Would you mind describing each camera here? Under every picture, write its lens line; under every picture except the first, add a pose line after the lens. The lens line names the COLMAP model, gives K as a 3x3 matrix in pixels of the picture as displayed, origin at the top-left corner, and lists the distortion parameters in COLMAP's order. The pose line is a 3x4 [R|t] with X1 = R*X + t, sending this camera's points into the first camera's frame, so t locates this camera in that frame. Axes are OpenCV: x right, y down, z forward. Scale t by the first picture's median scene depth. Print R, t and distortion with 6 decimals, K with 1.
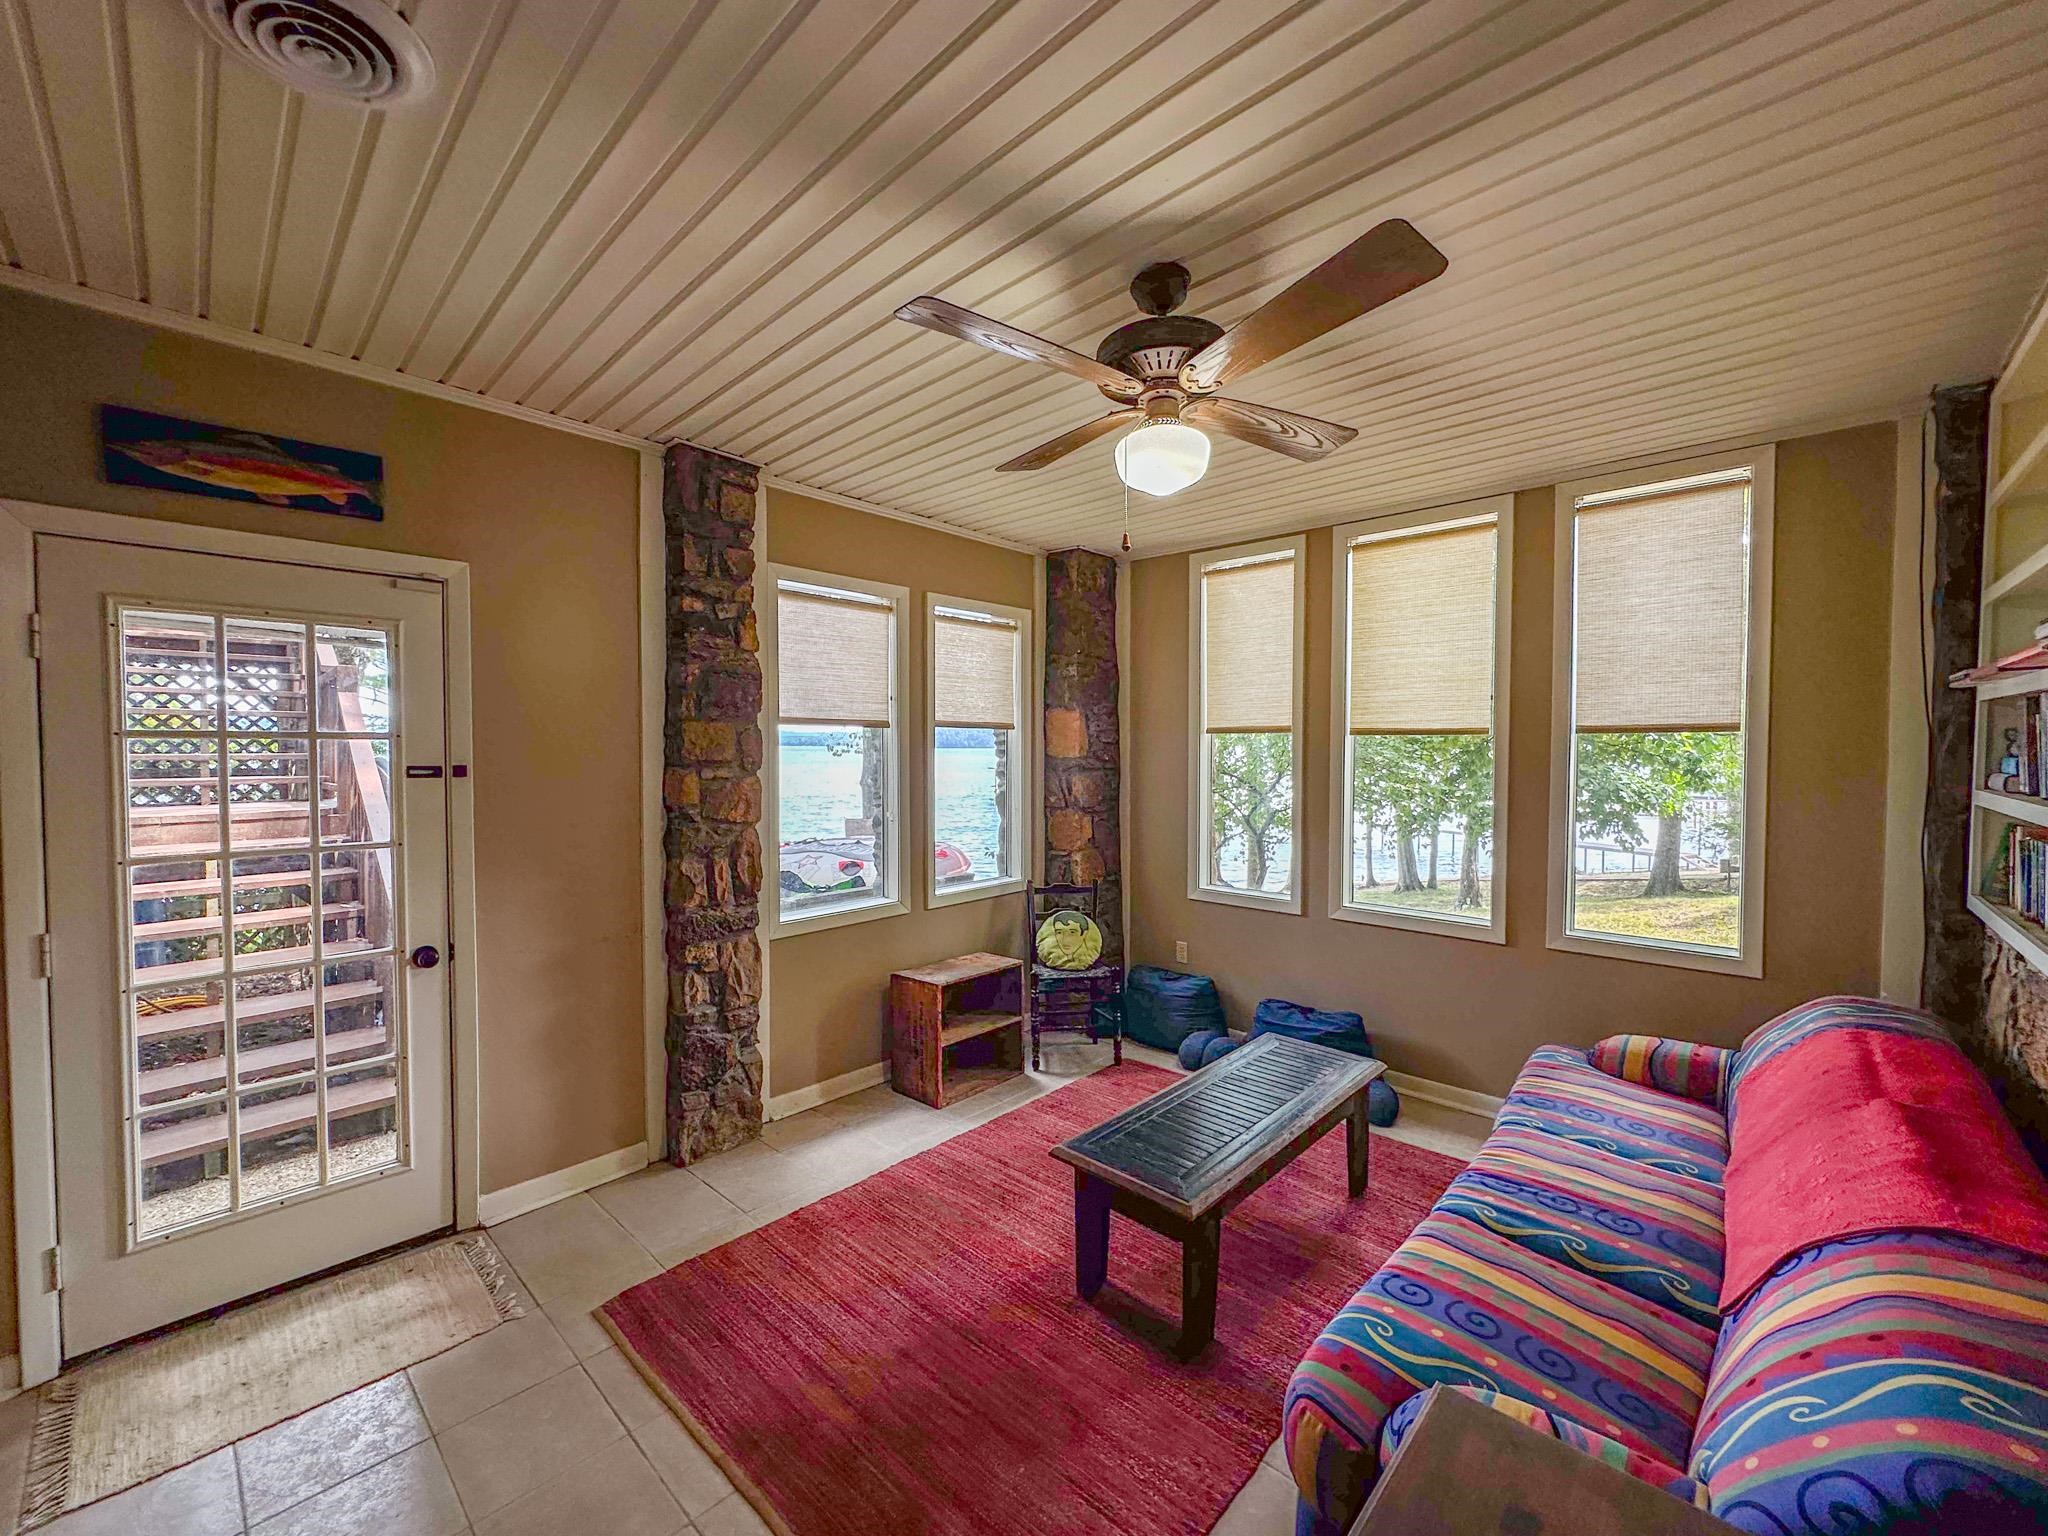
lens RADIAL K [[816.3, 0, 1019.9], [0, 816.3, 765.2], [0, 0, 1]] dist [-0.003967, -0.000271]
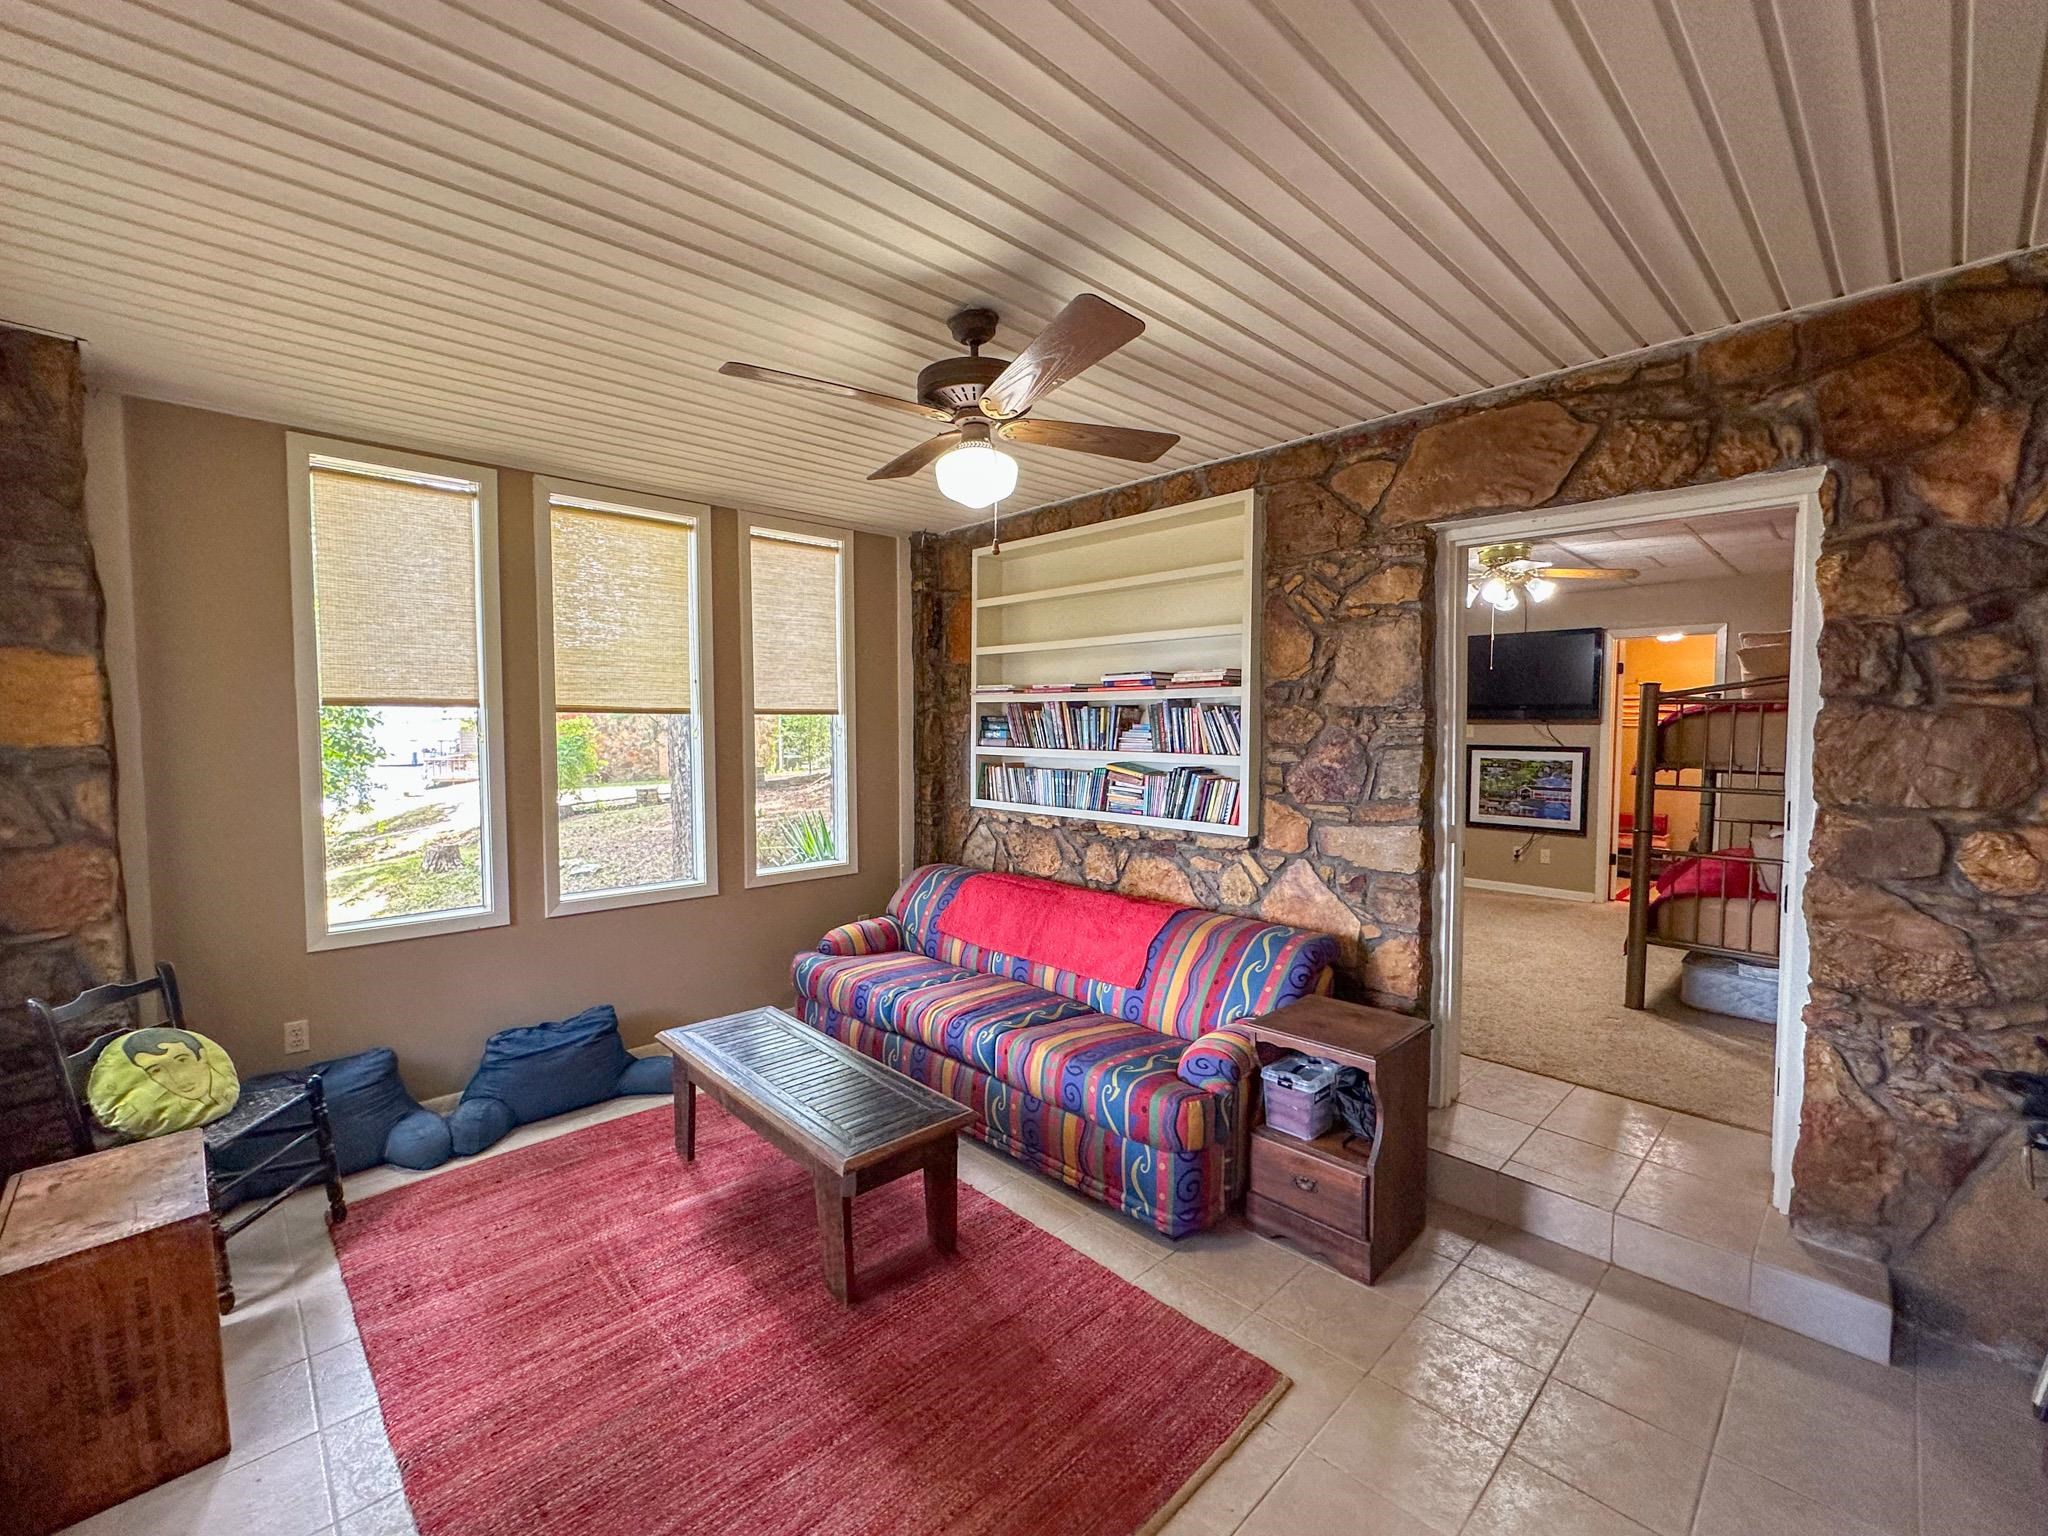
lens RADIAL K [[816.3, 0, 1020.0], [0, 816.3, 771.1], [0, 0, 1]] dist [-0.003967, -0.000271]
pose [[0.074784, -0.051019, 0.995894, -0.620822], [0.025951, 0.998452, 0.049201, -0.003686], [-0.996862, 0.022165, 0.075992, 0.557228]]
